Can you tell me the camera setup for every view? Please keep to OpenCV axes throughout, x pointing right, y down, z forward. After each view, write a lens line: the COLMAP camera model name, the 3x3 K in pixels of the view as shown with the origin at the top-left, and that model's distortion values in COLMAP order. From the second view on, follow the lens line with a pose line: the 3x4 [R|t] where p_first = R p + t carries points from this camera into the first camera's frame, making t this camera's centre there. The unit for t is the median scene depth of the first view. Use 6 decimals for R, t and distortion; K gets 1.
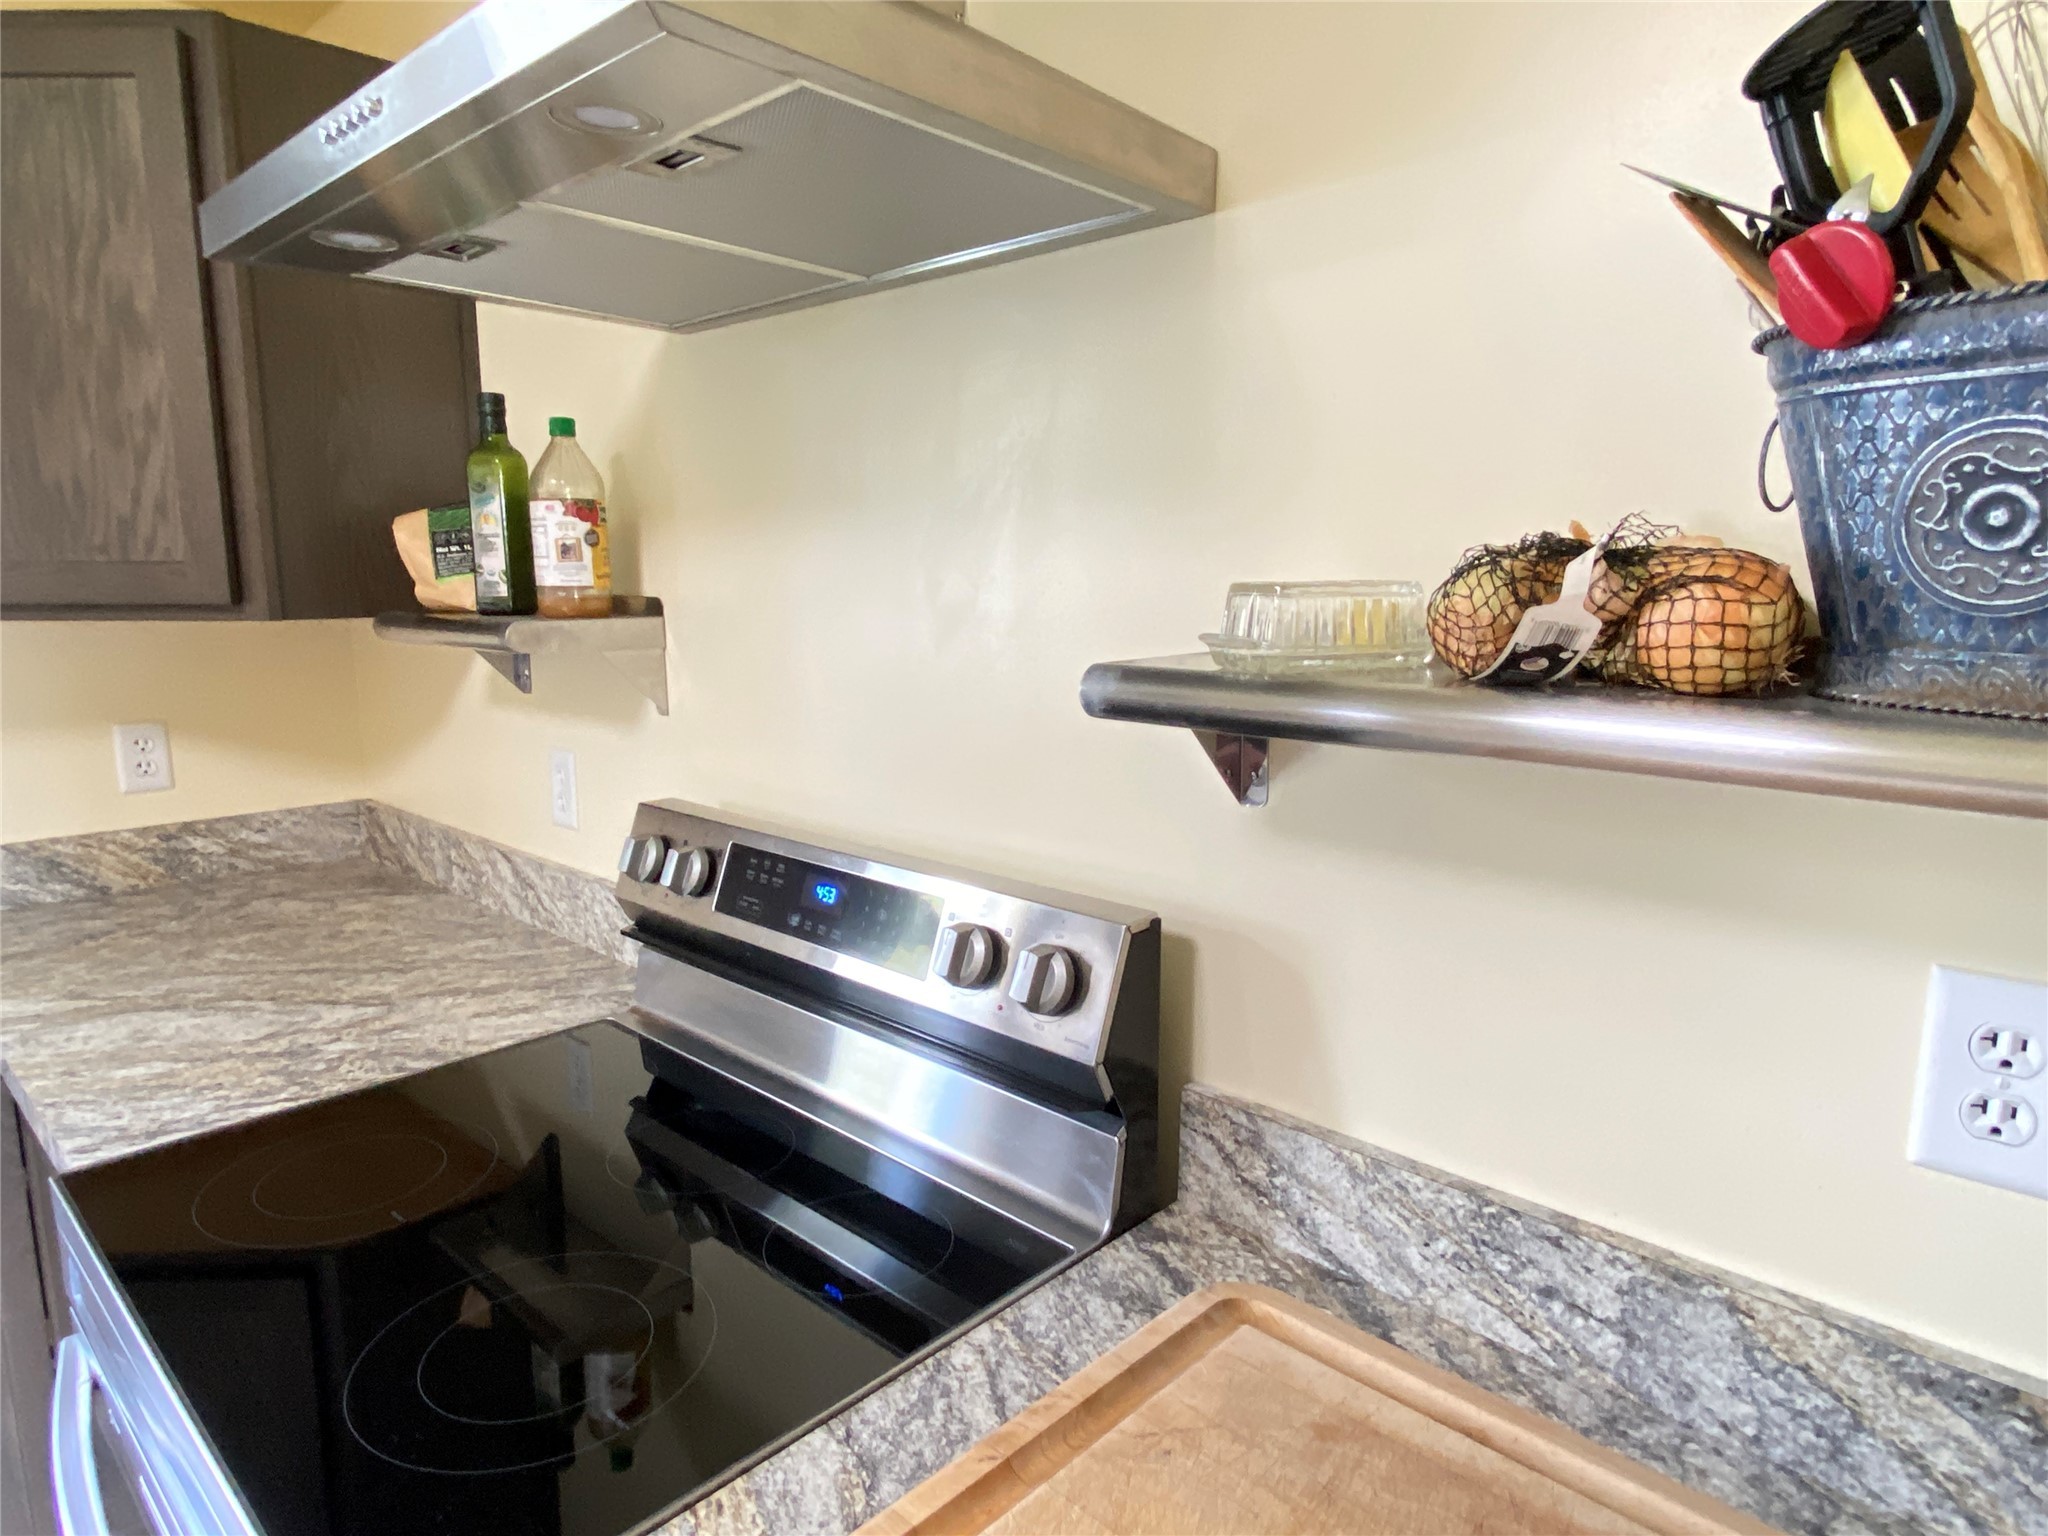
lens RADIAL K [[1208.7, 0, 1013.8], [0, 1208.7, 767.3], [0, 0, 1]] dist [0.041215, -0.039310]
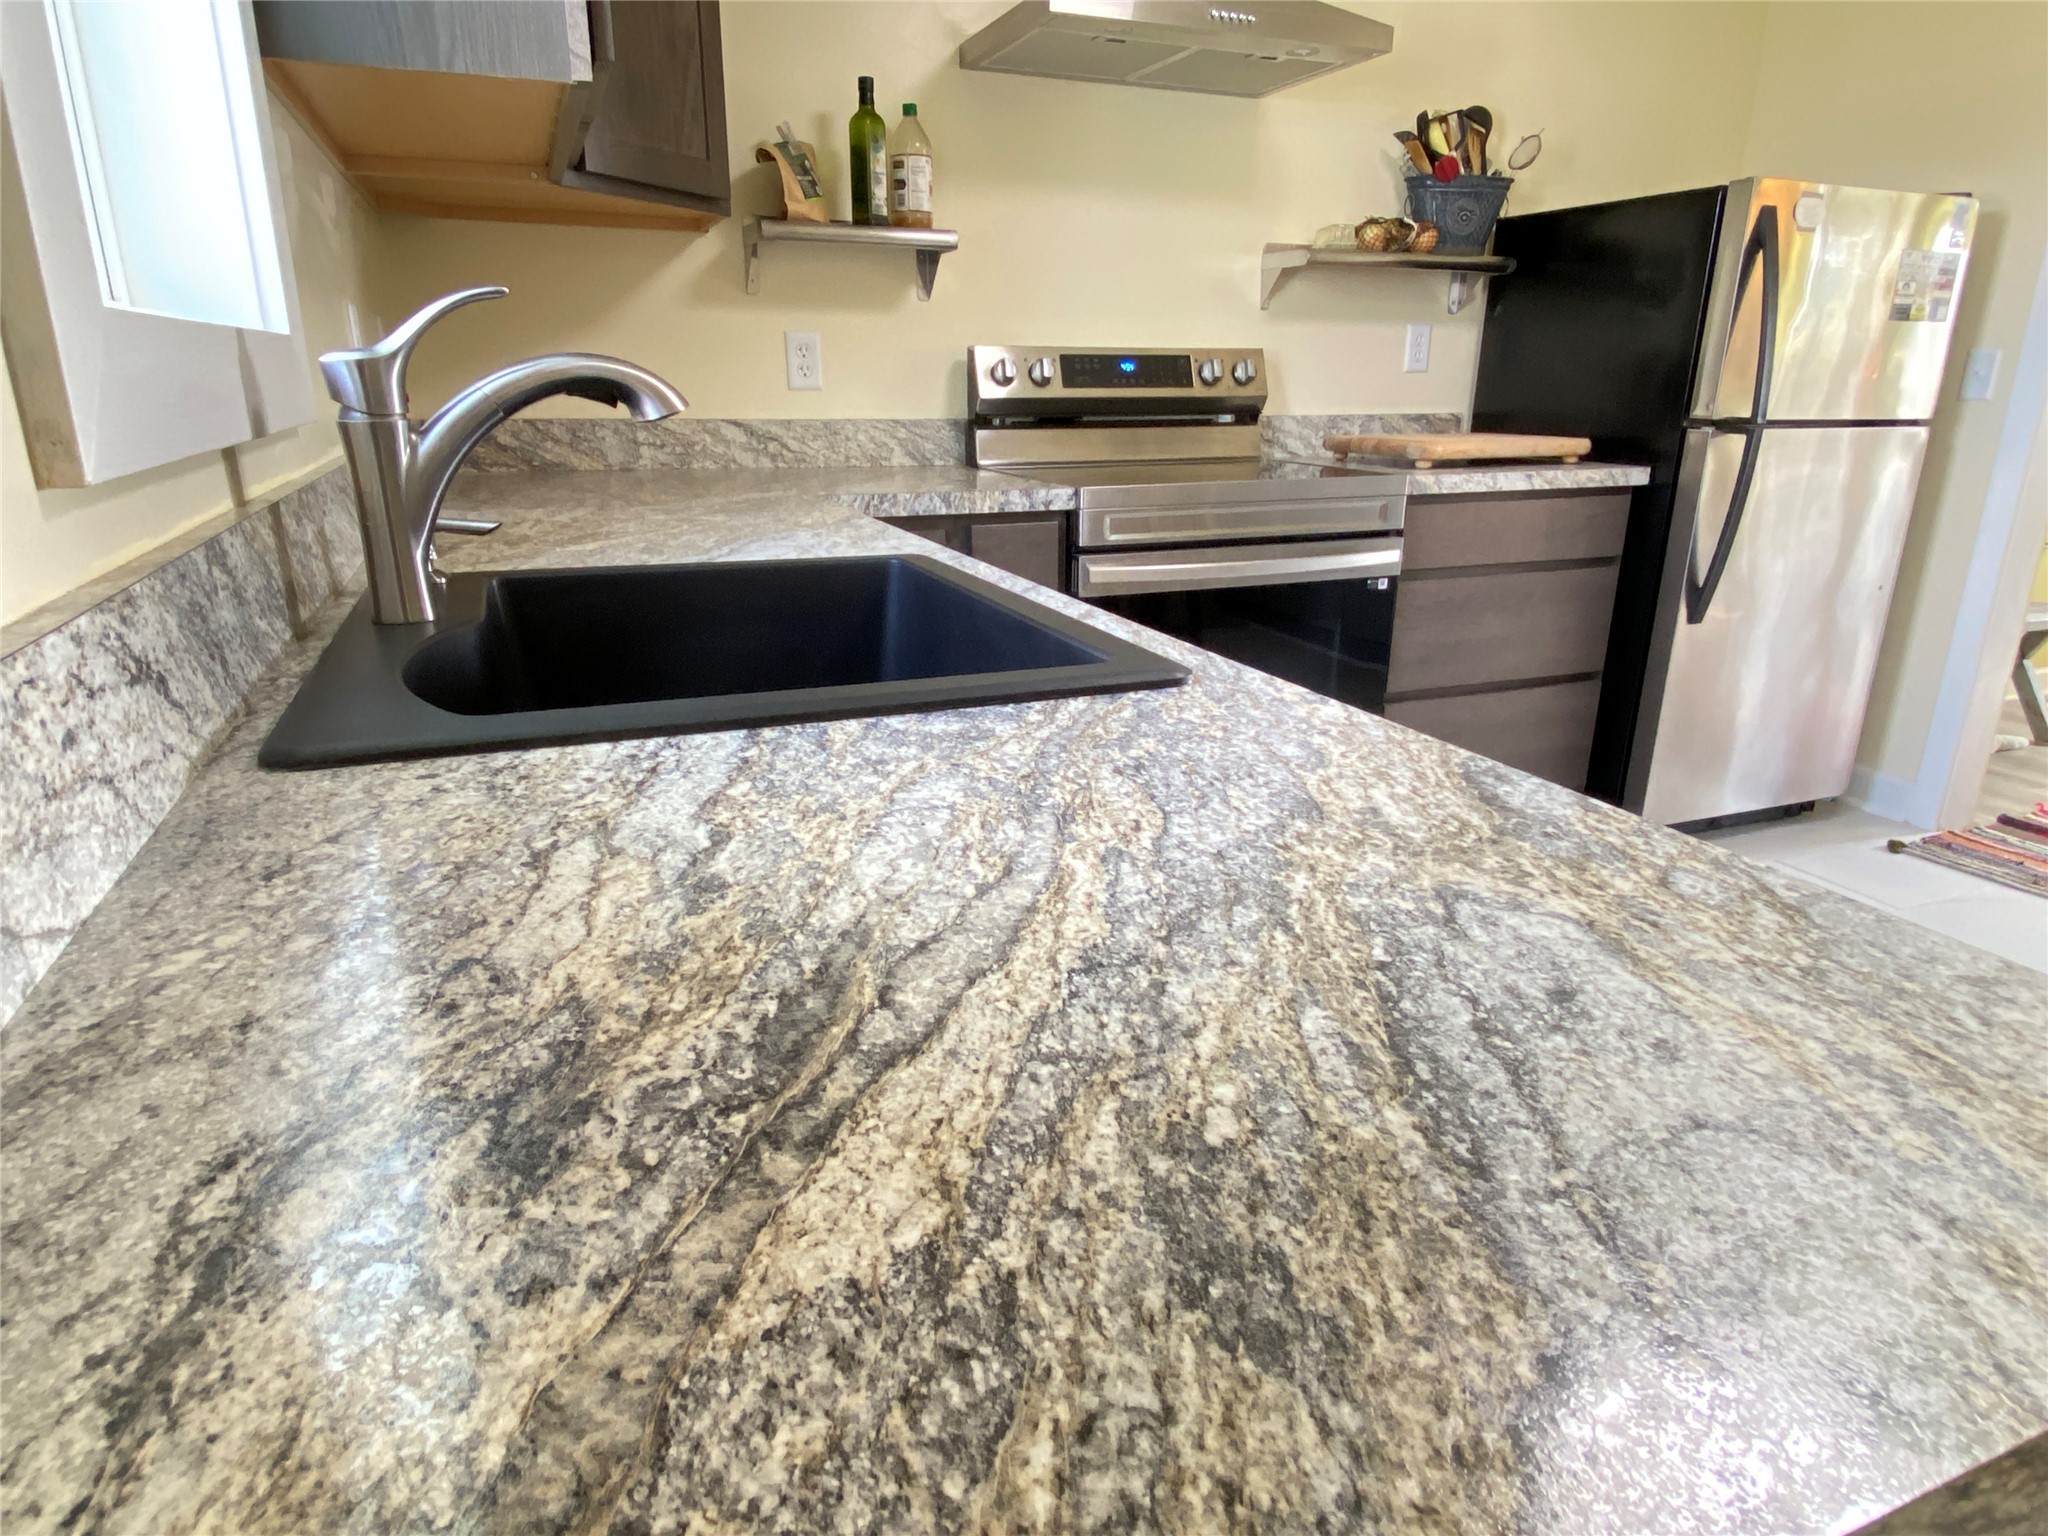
lens RADIAL K [[1208.7, 0, 1019.6], [0, 1208.7, 776.9], [0, 0, 1]] dist [0.041215, -0.039310]
pose [[0.414458, -0.285424, 0.864151, -1.975801], [0.140952, 0.958220, 0.248891, 0.199665], [-0.899087, 0.018649, 0.437373, 0.142506]]
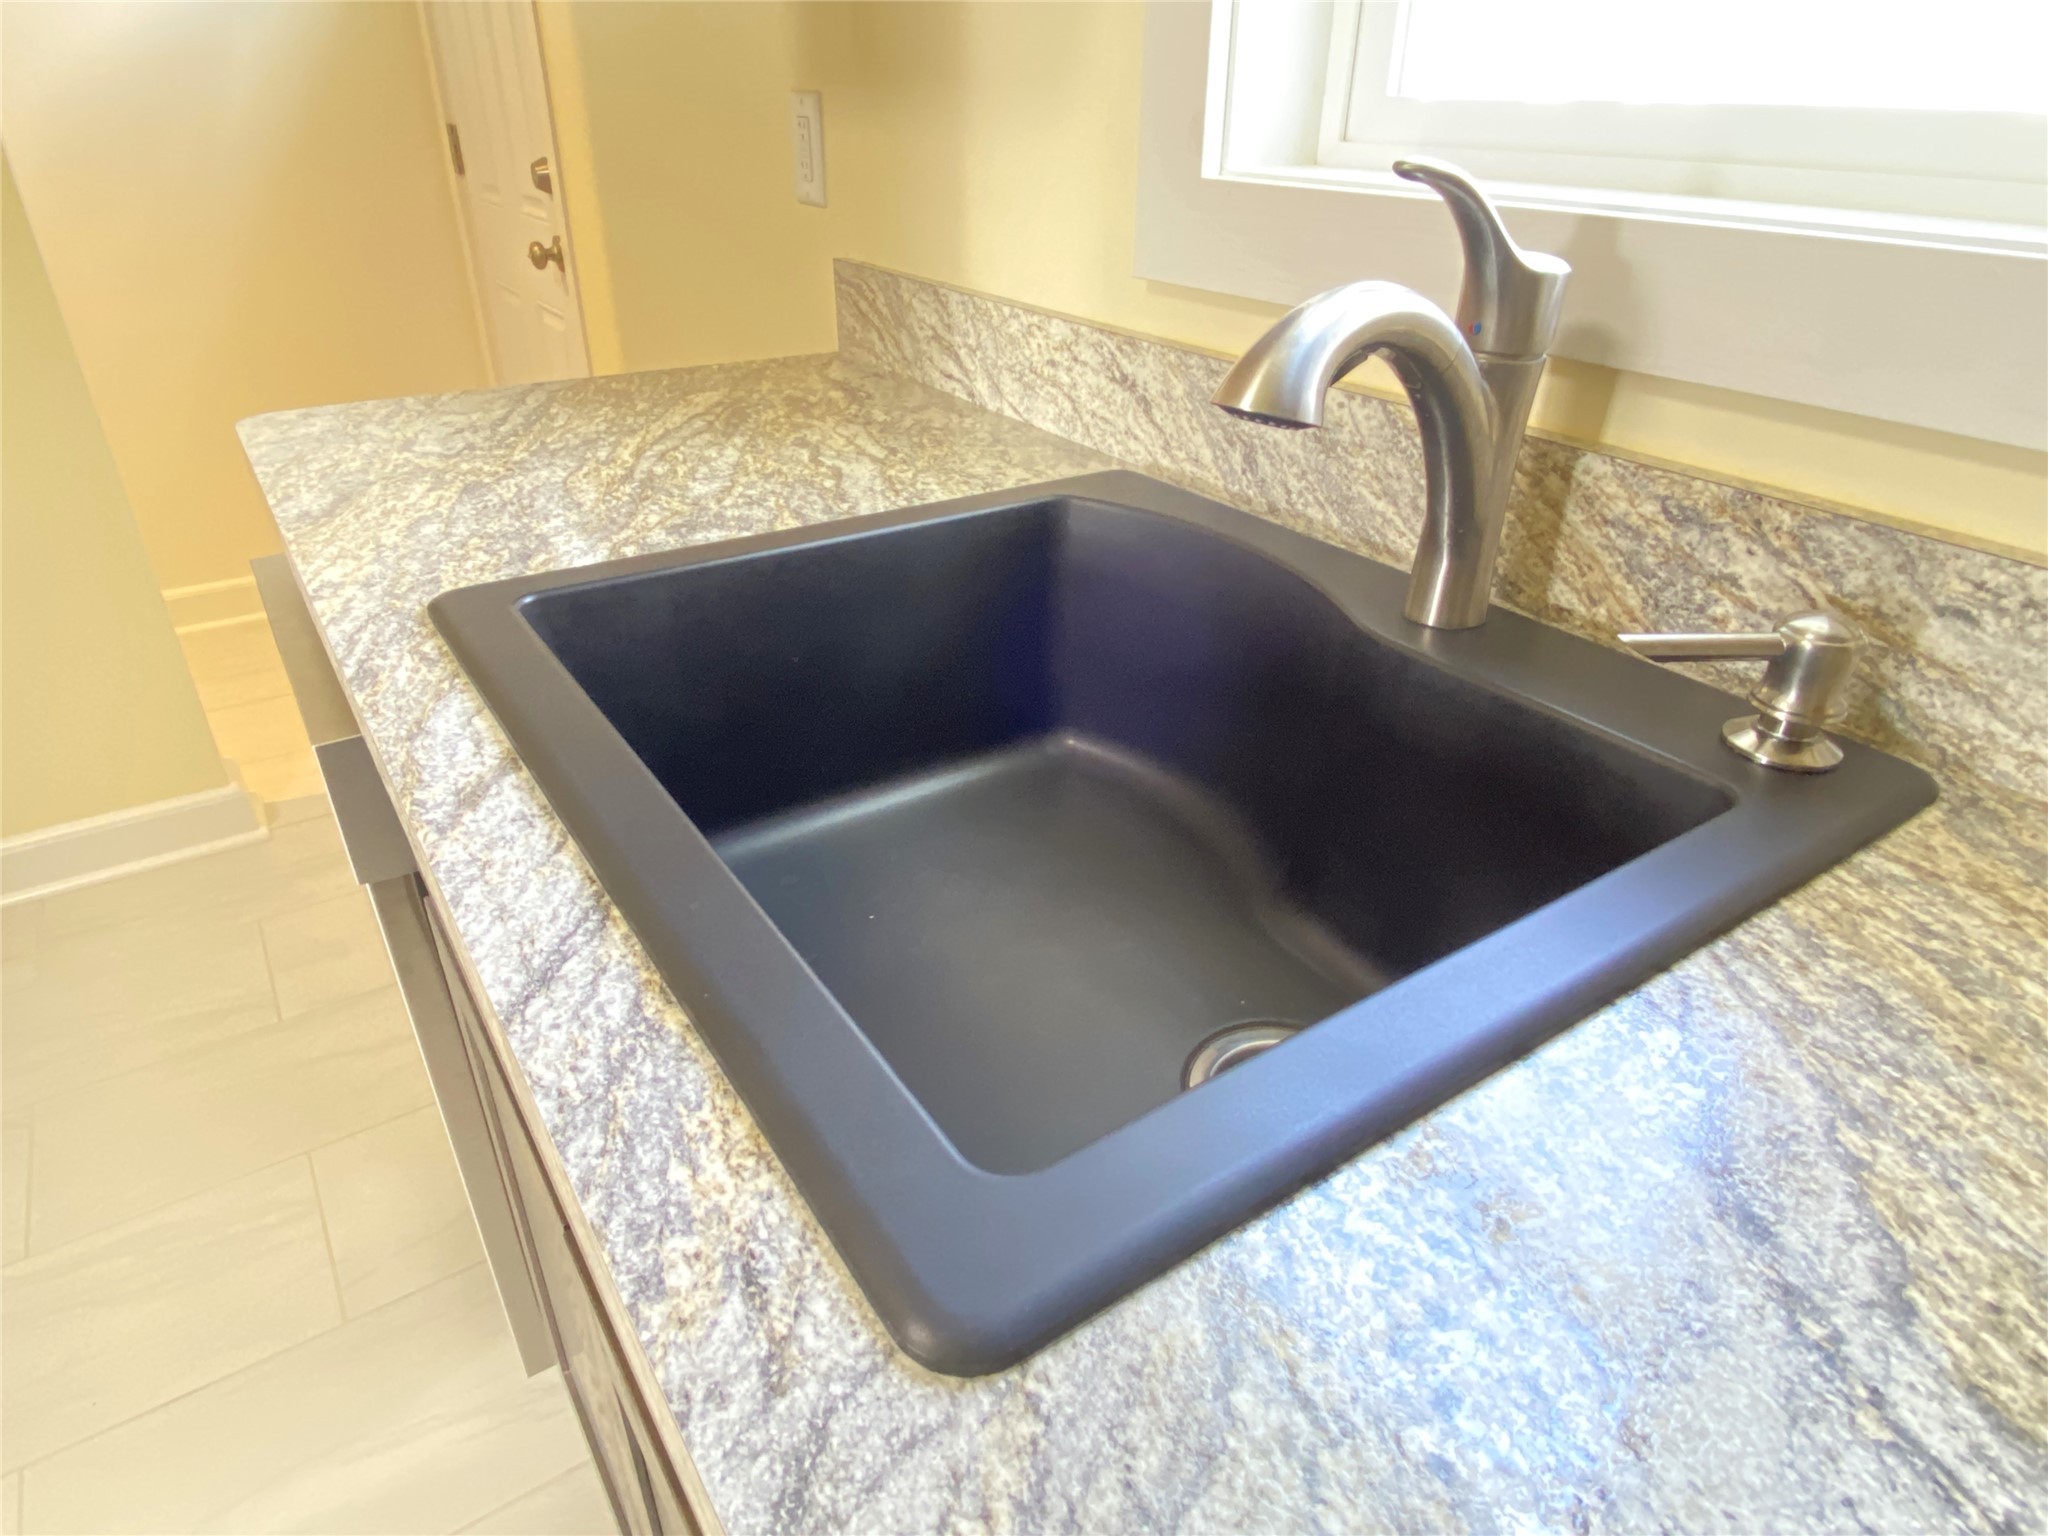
lens RADIAL K [[1208.7, 0, 1022.5], [0, 1208.7, 782.1], [0, 0, 1]] dist [0.041215, -0.039310]
pose [[-0.213752, 0.480715, -0.850425, -1.050078], [-0.168298, 0.839408, 0.516788, 0.067513], [0.962282, 0.253589, -0.098522, 0.609962]]
